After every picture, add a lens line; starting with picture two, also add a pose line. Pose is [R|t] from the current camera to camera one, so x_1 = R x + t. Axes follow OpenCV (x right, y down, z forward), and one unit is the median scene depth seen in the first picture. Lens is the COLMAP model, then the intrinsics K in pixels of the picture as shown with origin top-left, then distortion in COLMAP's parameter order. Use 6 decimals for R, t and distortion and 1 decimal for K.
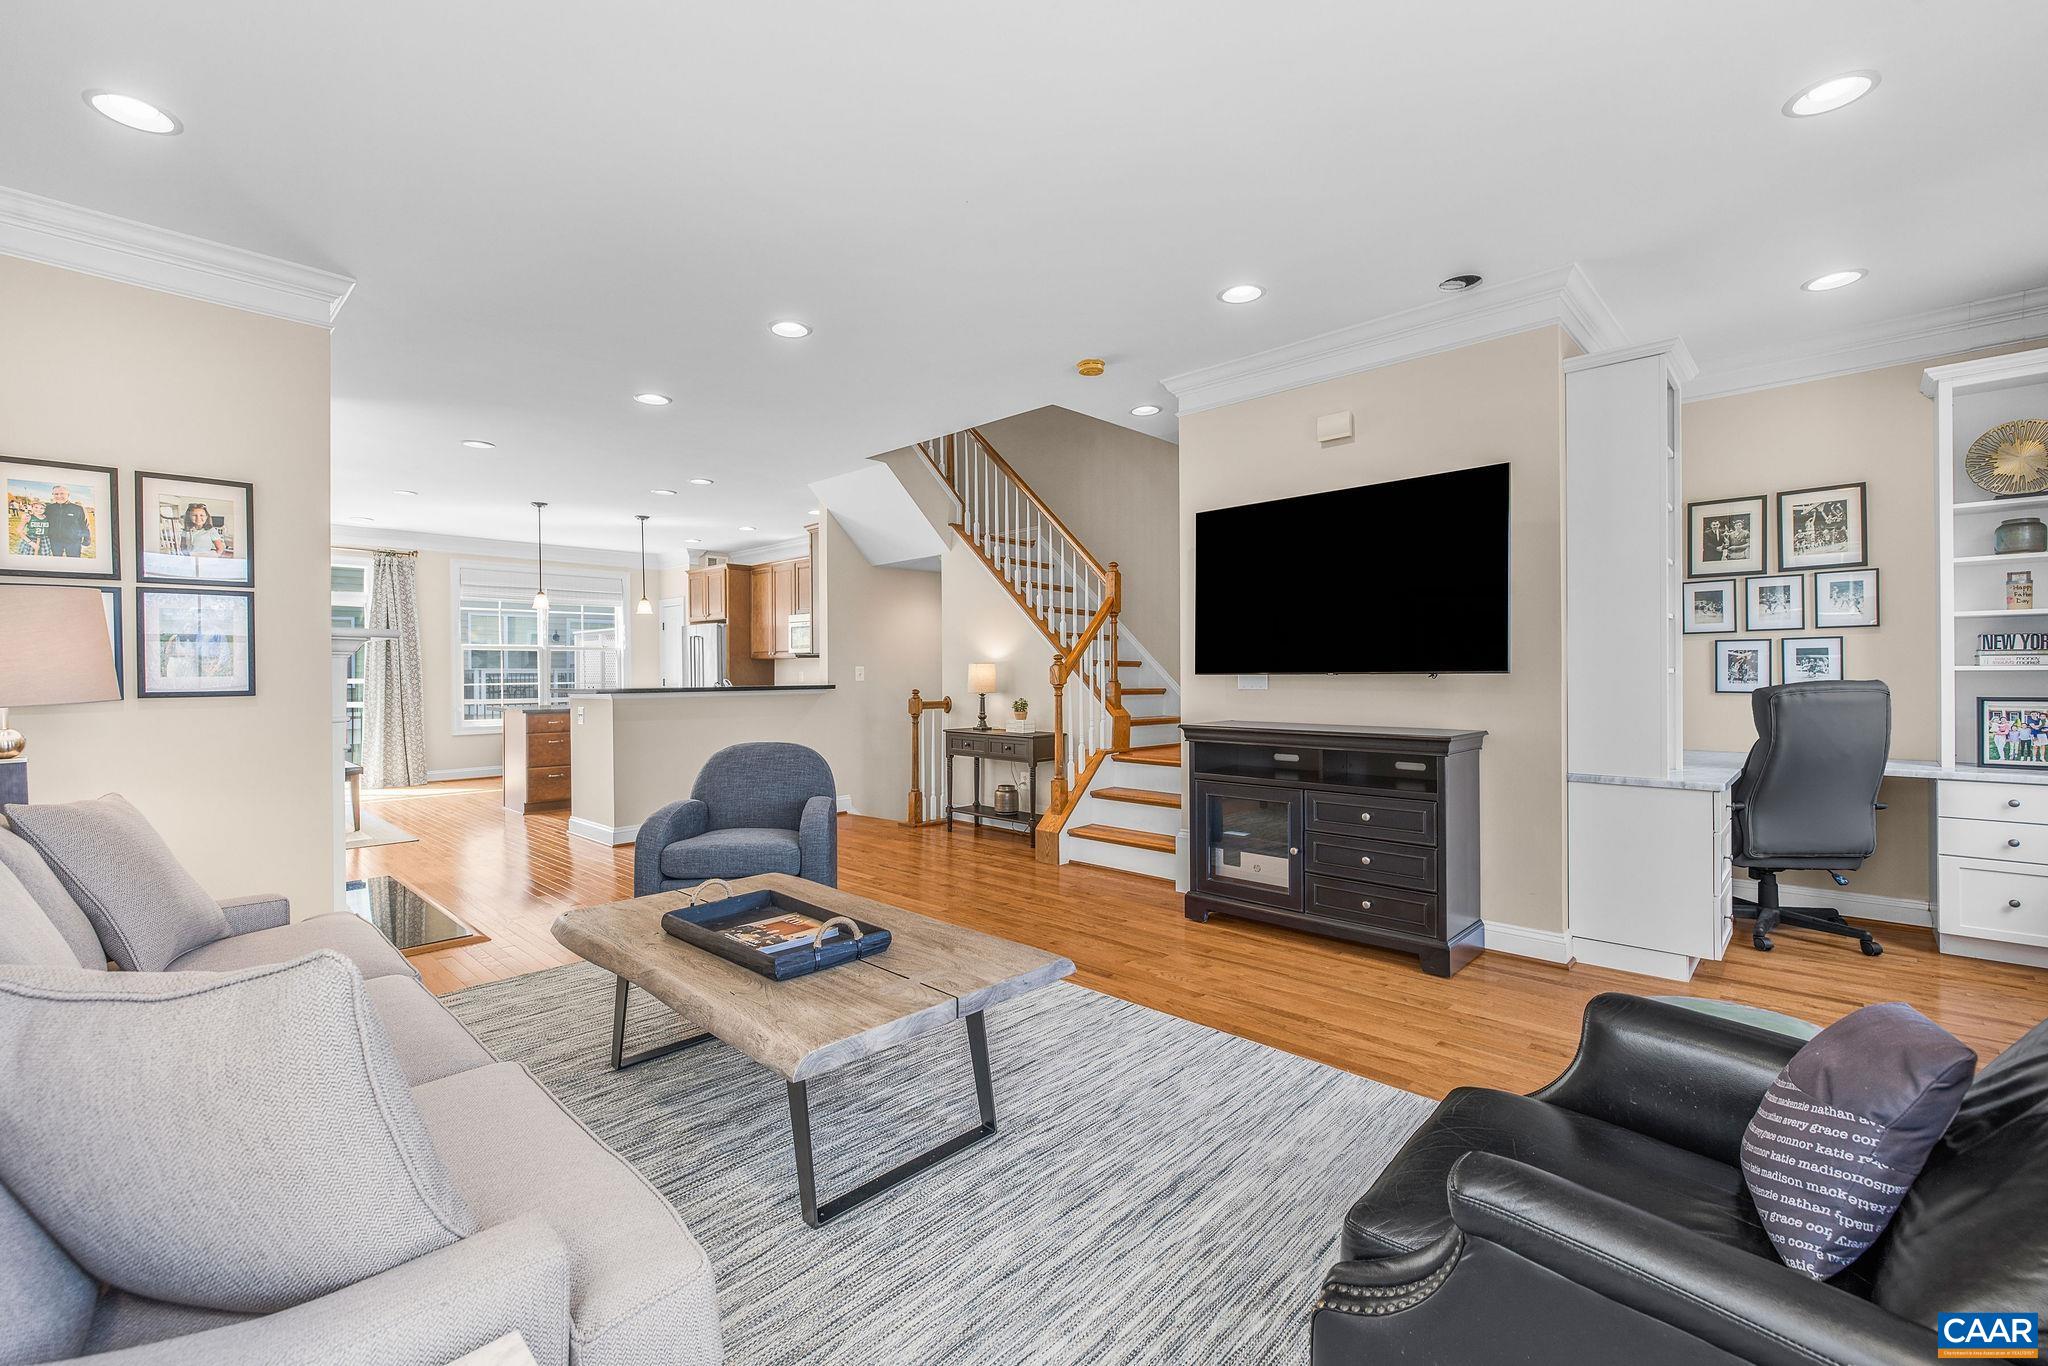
lens RADIAL K [[871.0, 0, 1022.7], [0, 871.0, 672.2], [0, 0, 1]] dist [0.002433, -0.000592]
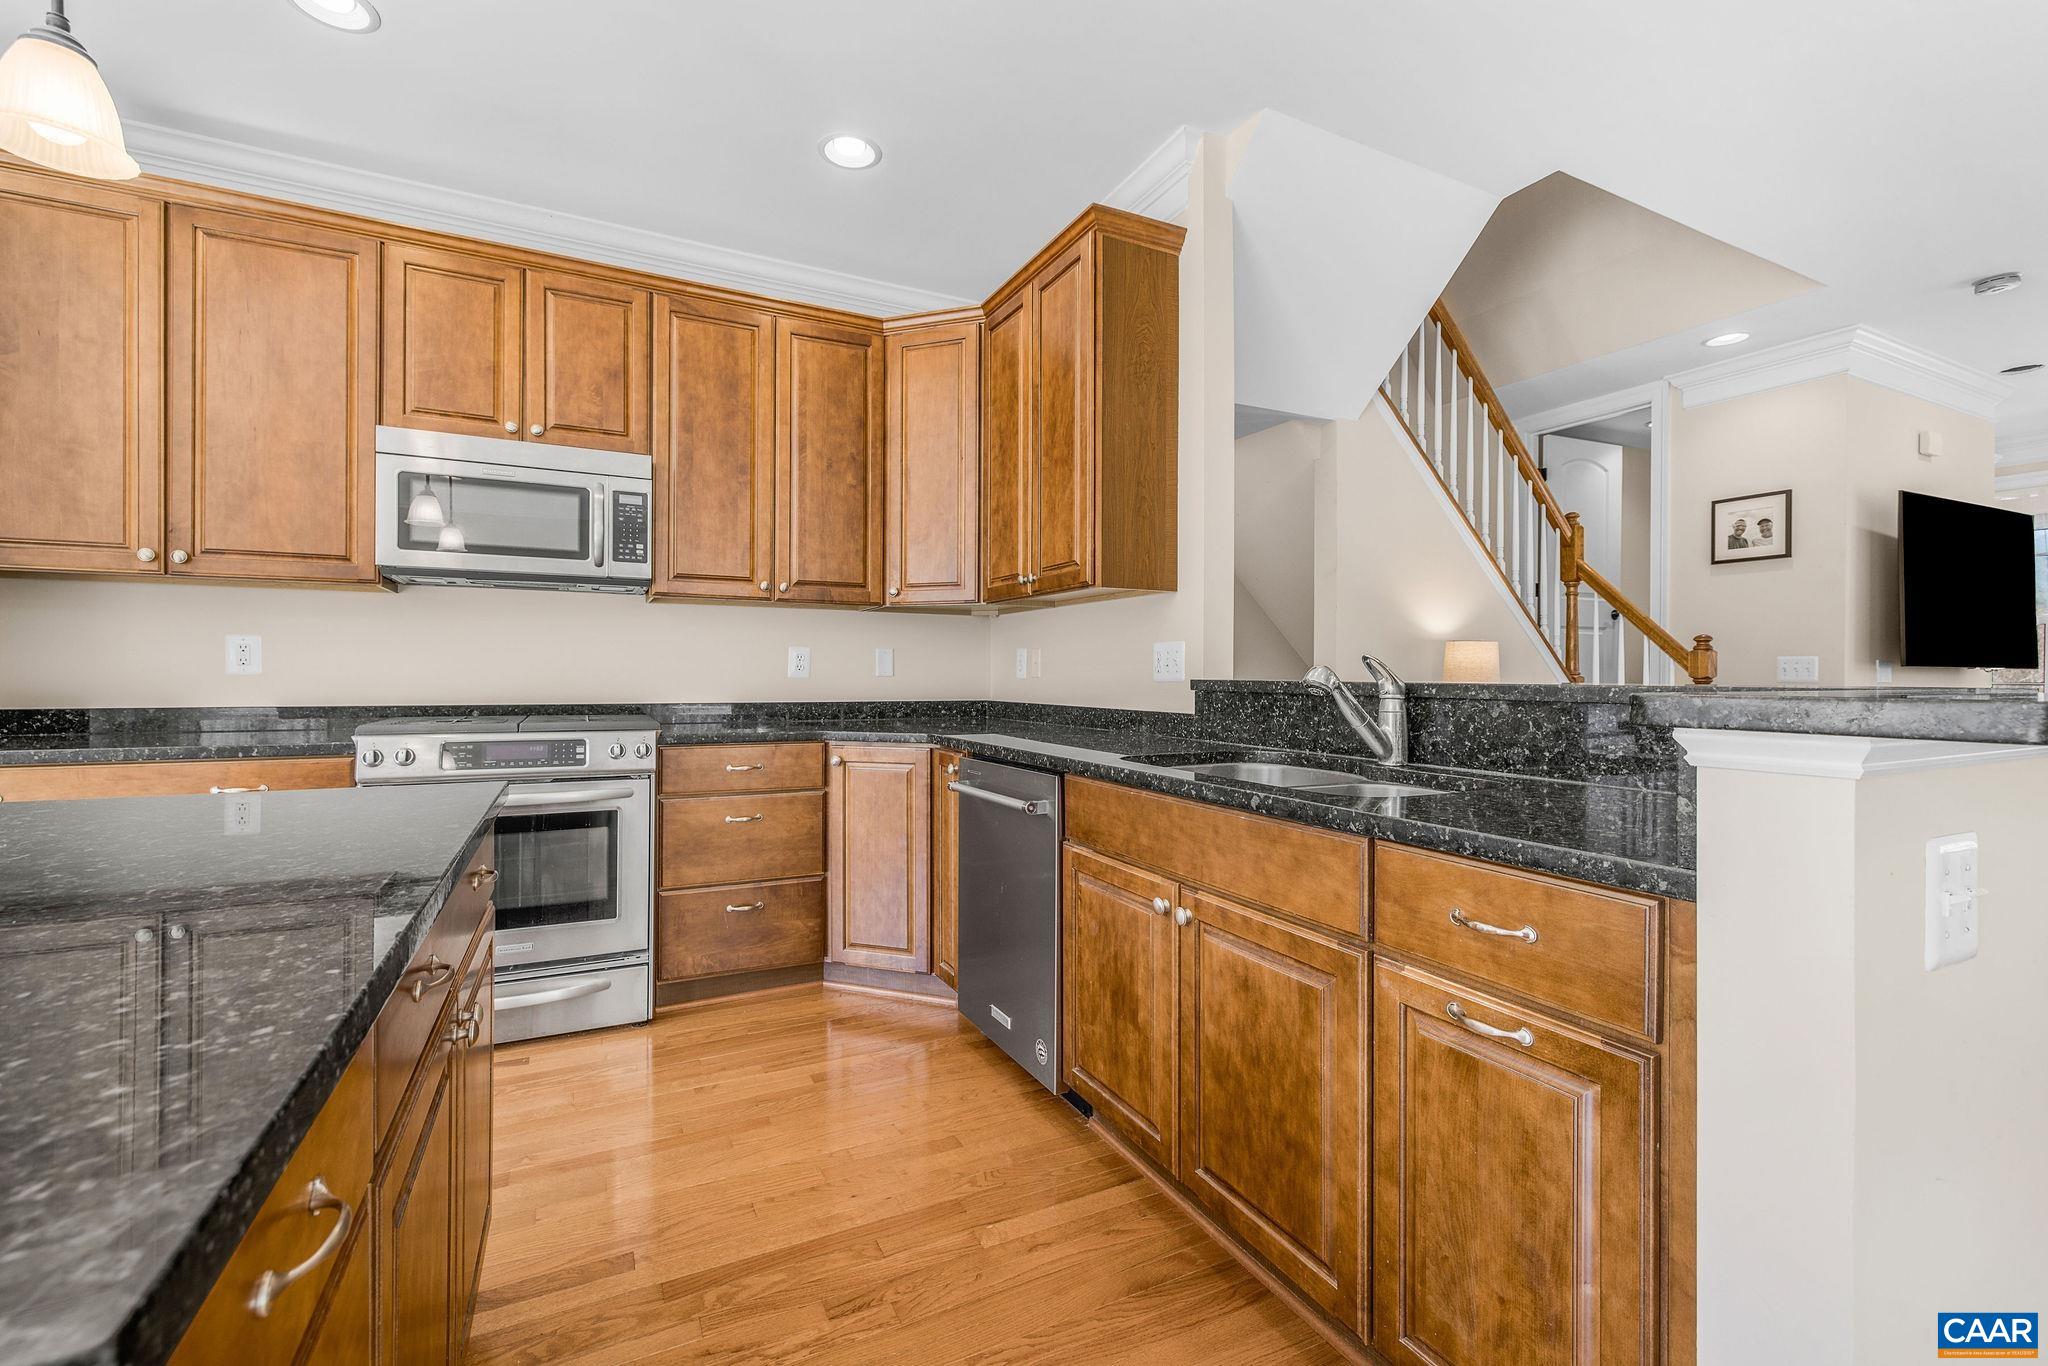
lens RADIAL K [[871.0, 0, 1015.2], [0, 871.0, 673.7], [0, 0, 1]] dist [0.002433, -0.000592]
pose [[0.342741, 0.007621, 0.939399, -0.470916], [-0.008257, 0.999953, -0.005099, 0.011158], [-0.939394, -0.006009, 0.342788, 0.752965]]
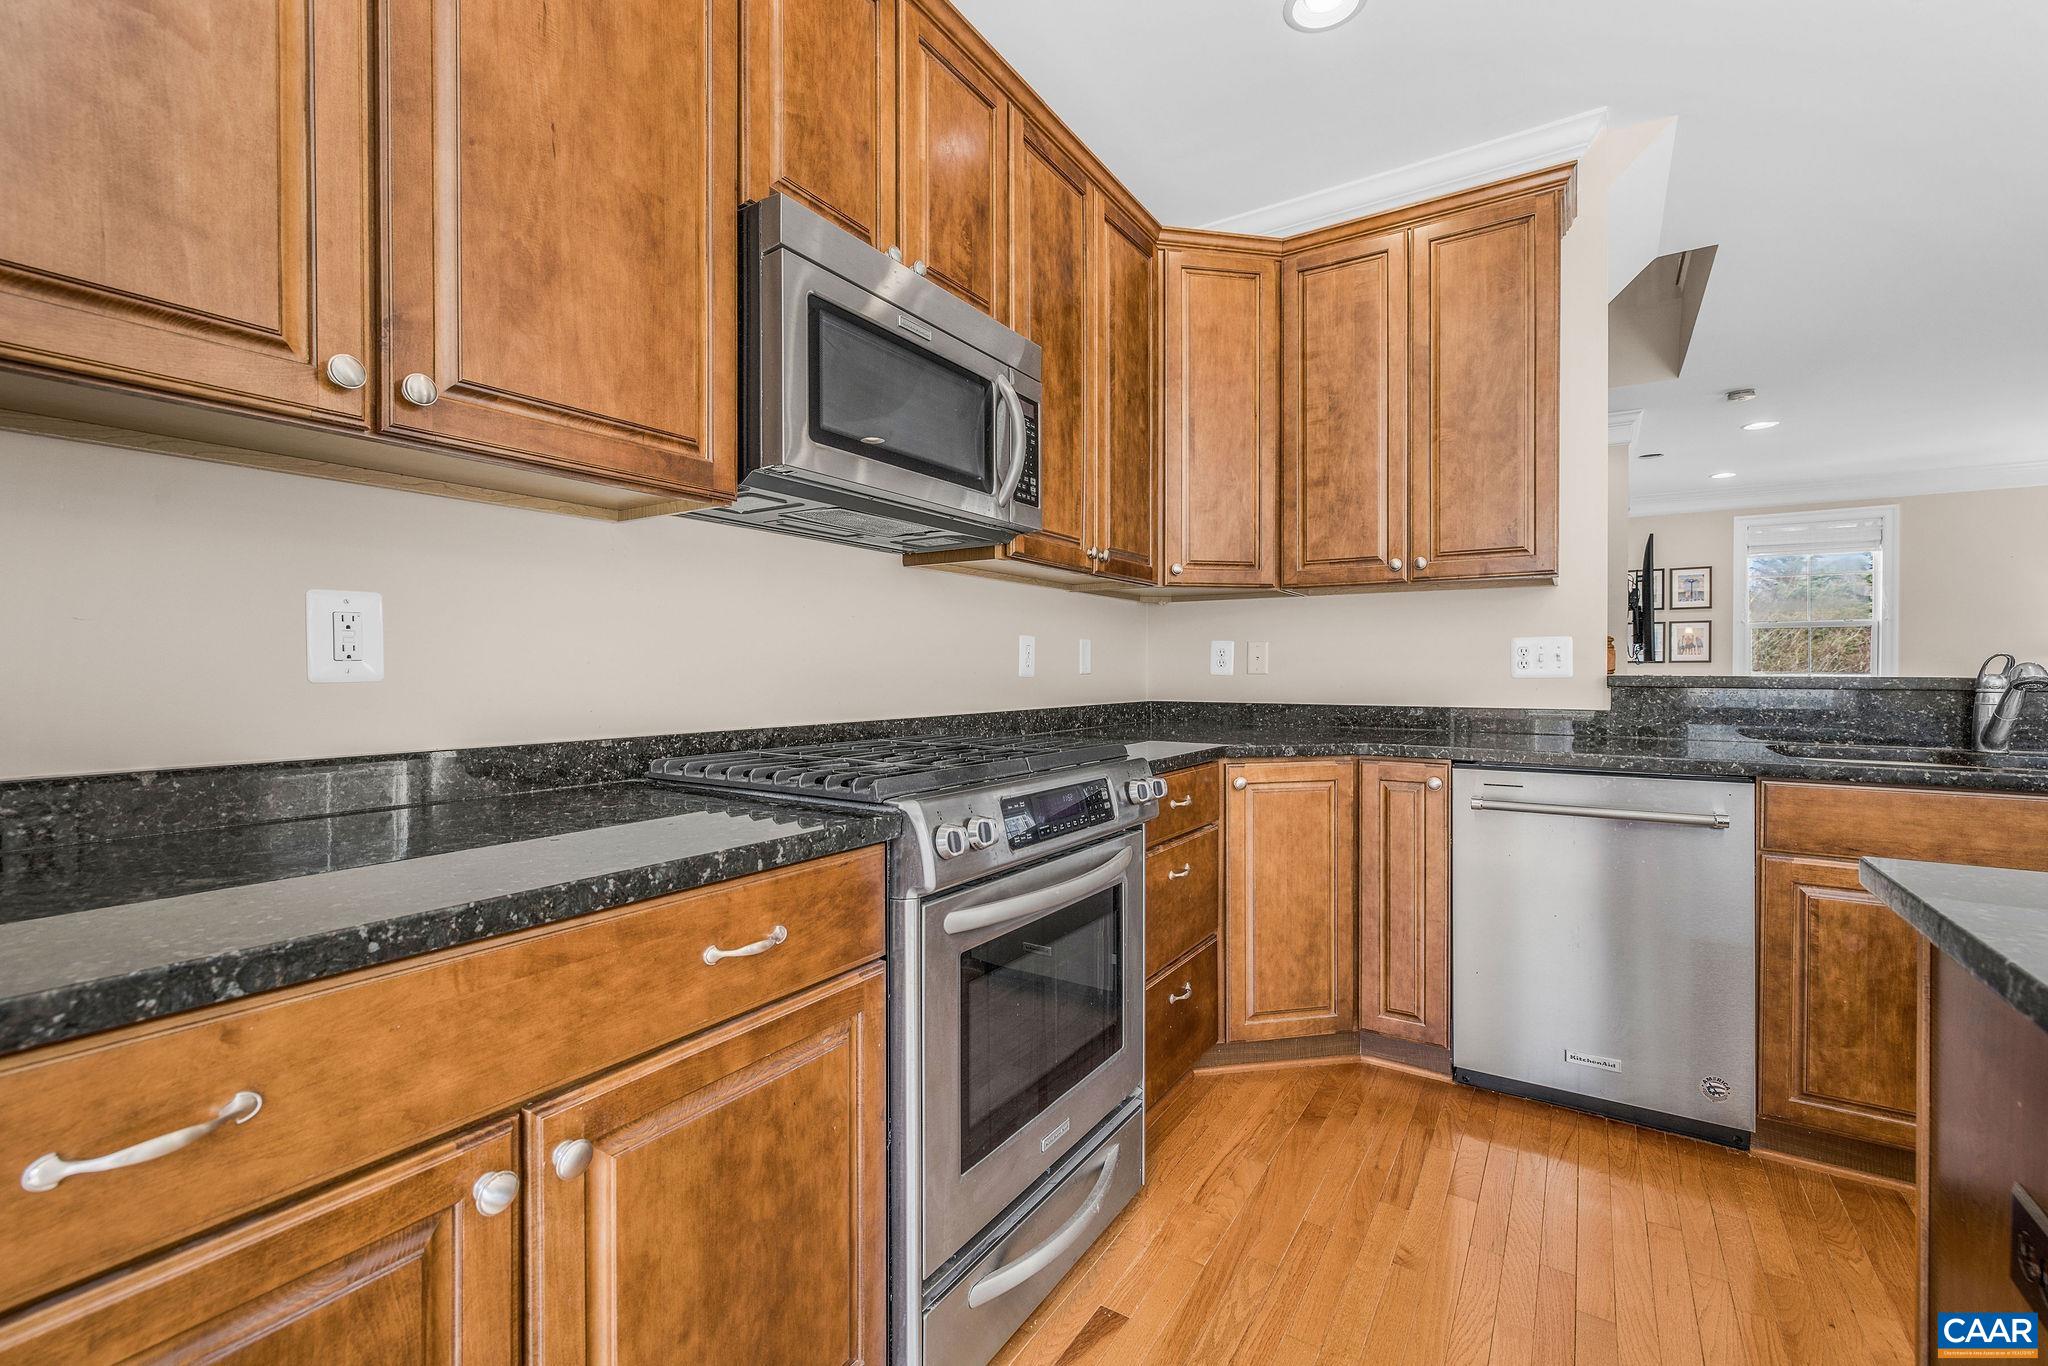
lens RADIAL K [[871.0, 0, 1016.5], [0, 871.0, 676.6], [0, 0, 1]] dist [0.002433, -0.000592]
pose [[-0.174113, -0.002117, 0.984723, -0.427064], [-0.000194, 0.999998, 0.002115, 0.011024], [-0.984726, 0.000177, -0.174113, 1.027654]]
